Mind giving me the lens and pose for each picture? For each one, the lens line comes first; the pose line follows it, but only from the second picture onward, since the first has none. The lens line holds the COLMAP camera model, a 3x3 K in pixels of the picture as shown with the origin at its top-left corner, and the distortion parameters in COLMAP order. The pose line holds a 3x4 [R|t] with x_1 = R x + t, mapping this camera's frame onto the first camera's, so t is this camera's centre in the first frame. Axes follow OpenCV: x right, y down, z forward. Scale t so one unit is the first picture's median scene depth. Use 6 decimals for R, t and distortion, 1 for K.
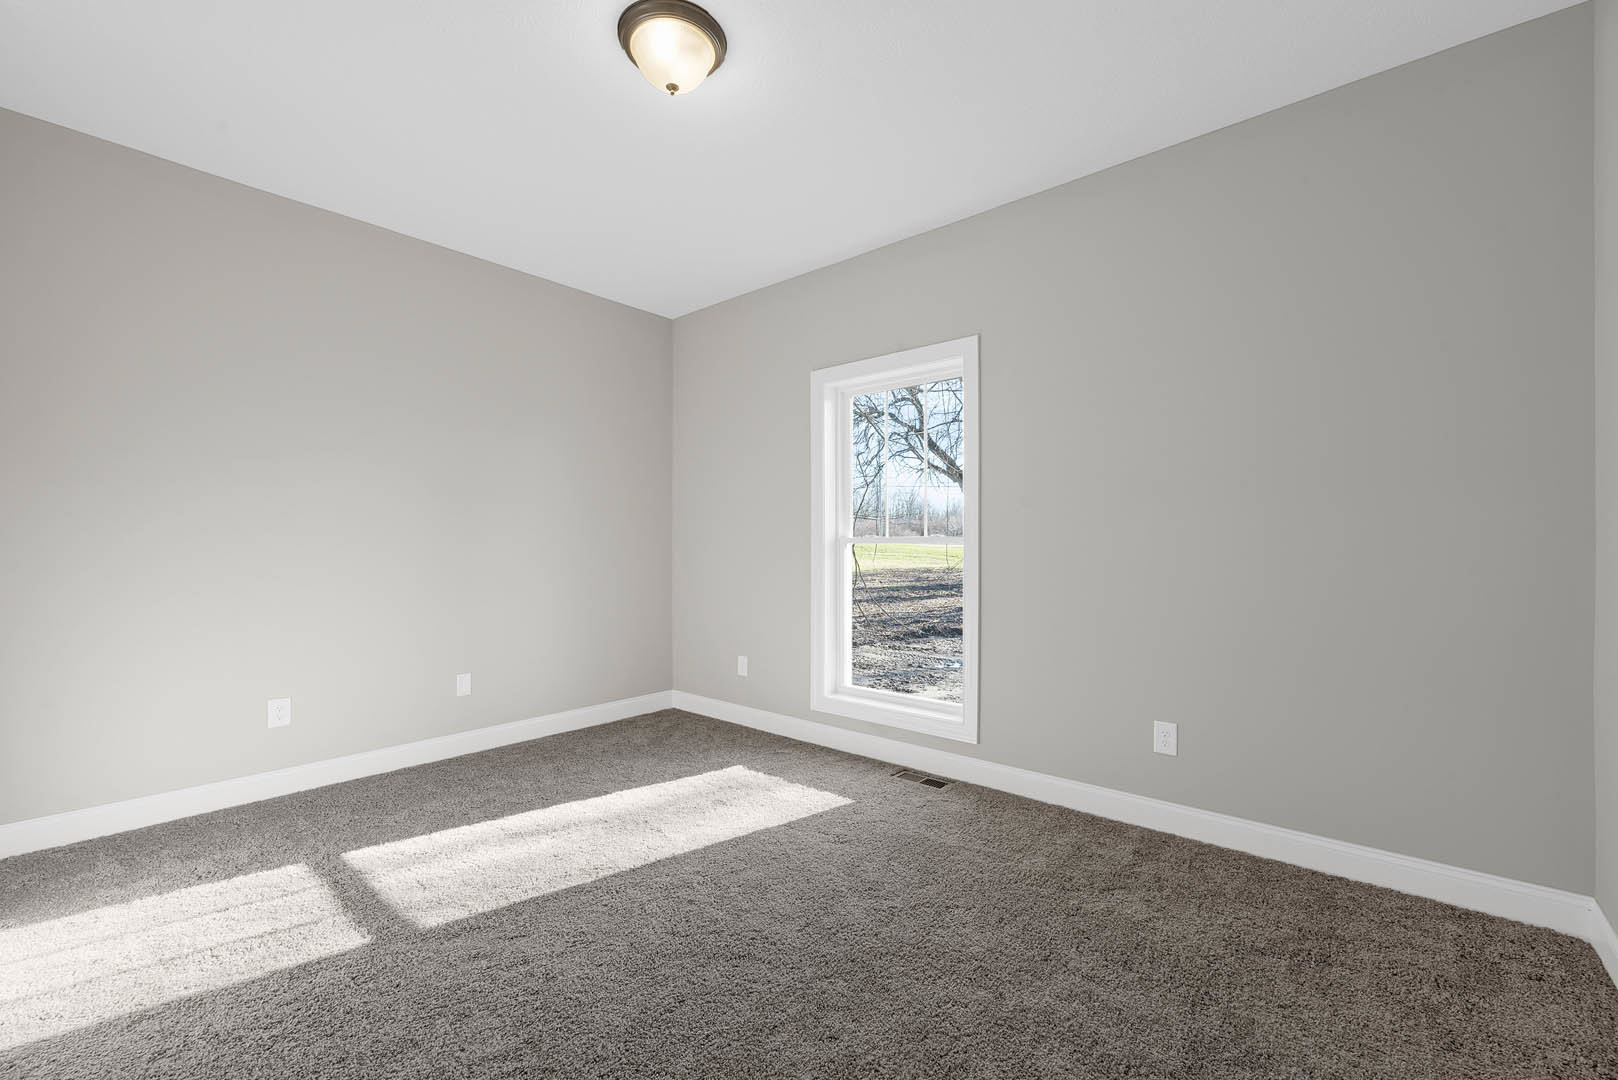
lens RADIAL K [[653.3, 0, 829.8], [0, 653.3, 543.7], [0, 0, 1]] dist [-0.002393, -0.000235]
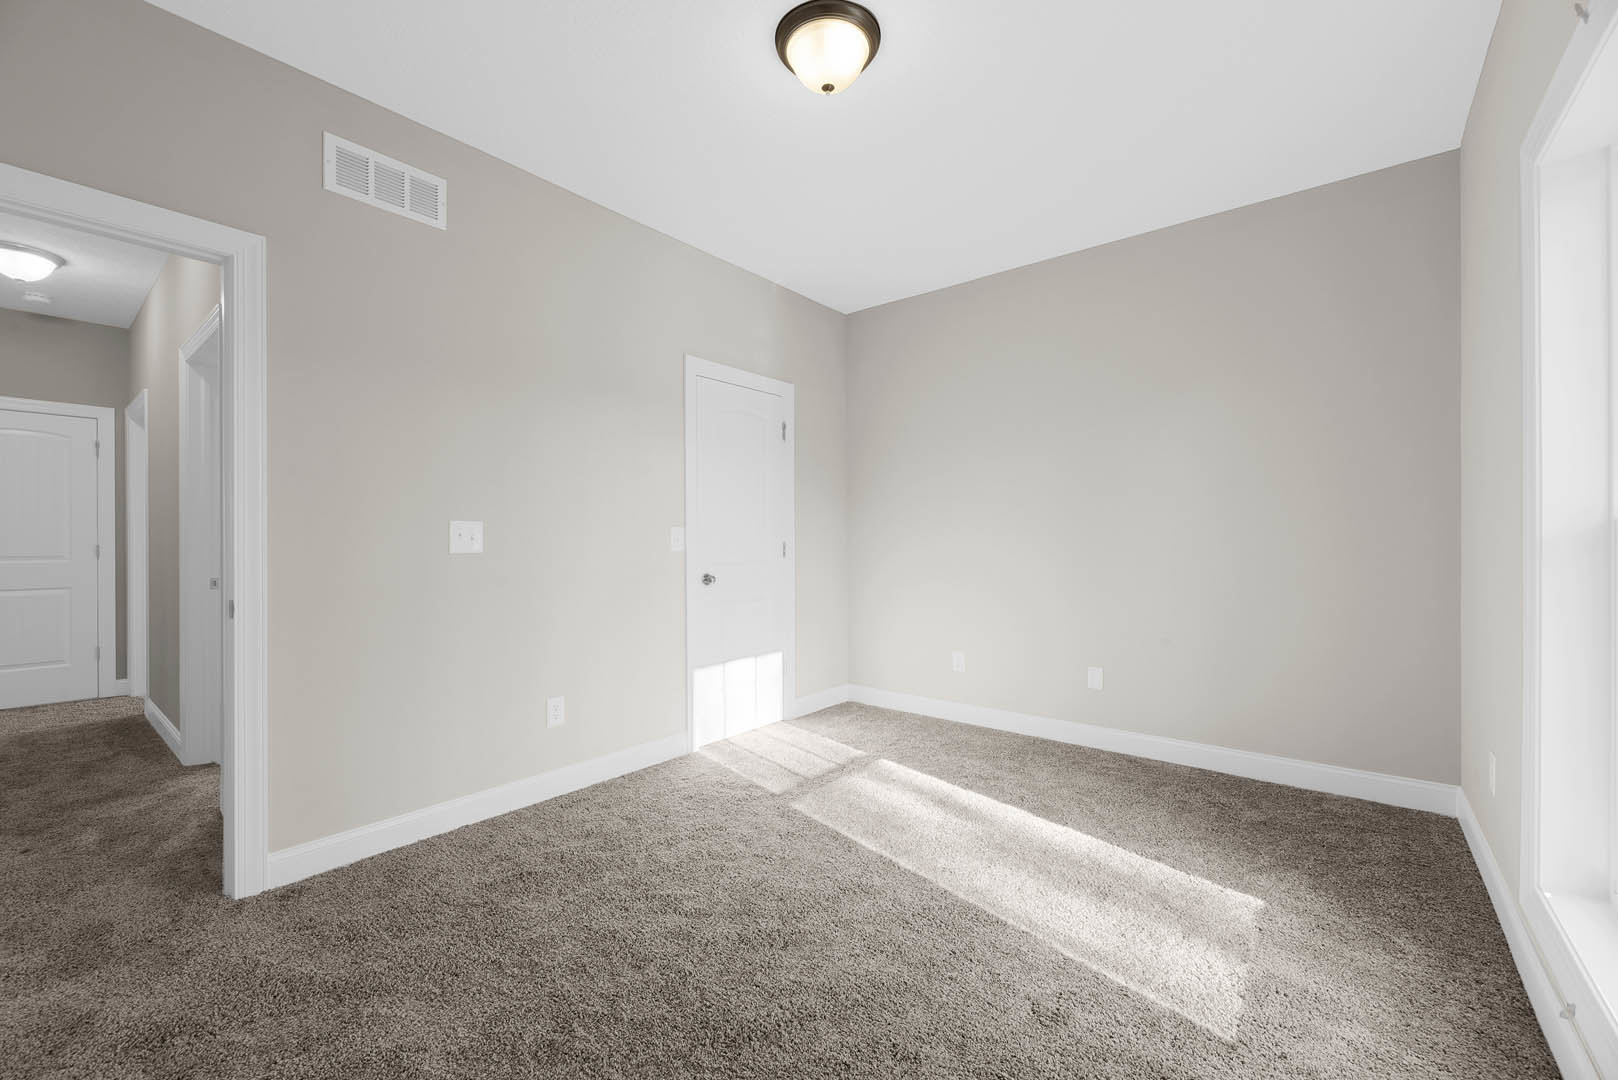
lens RADIAL K [[657.7, 0, 804.4], [0, 657.7, 547.8], [0, 0, 1]] dist [-0.003320, -0.000209]
pose [[0.006190, 0.011247, -0.999918, 0.544613], [0.005406, 0.999922, 0.011280, 0.000588], [0.999966, -0.005475, 0.006129, 0.666195]]
